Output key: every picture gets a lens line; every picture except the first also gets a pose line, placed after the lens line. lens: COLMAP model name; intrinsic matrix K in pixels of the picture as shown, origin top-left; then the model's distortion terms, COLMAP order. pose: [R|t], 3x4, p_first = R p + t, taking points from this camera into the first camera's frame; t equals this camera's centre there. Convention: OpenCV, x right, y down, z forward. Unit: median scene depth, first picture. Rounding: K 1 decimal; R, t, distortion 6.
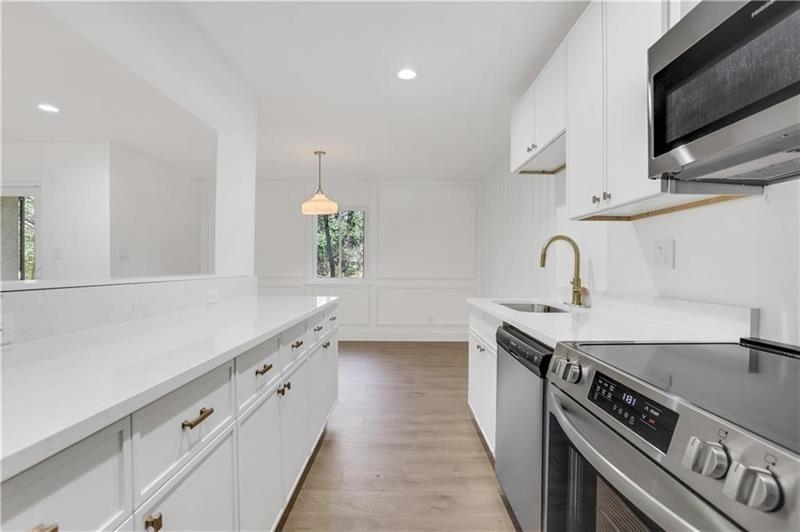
lens RADIAL K [[357.3, 0, 400.0], [0, 357.3, 266.0], [0, 0, 1]] dist [-0.000422, -0.000015]
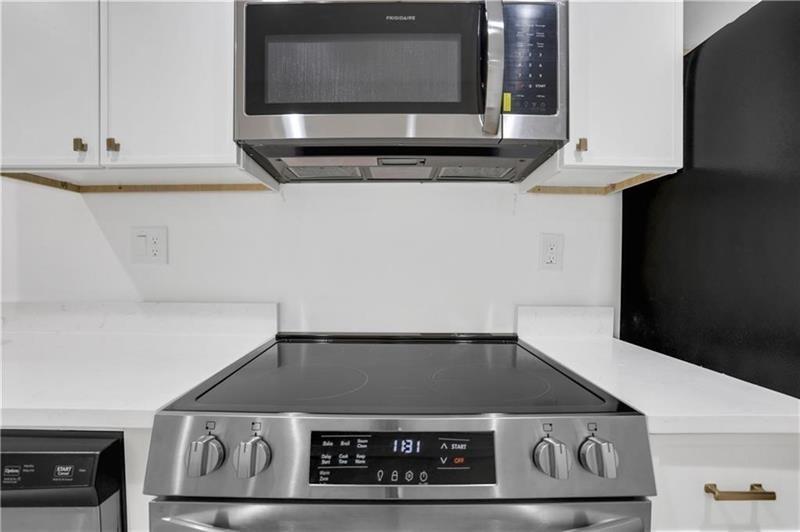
lens RADIAL K [[378.0, 0, 391.4], [0, 378.0, 260.1], [0, 0, 1]] dist [-0.002875, -0.000482]
pose [[0.040797, 0.013315, 0.999079, -0.070964], [-0.005057, 0.999901, -0.013120, 0.012061], [-0.999155, -0.004517, 0.040860, 0.686358]]
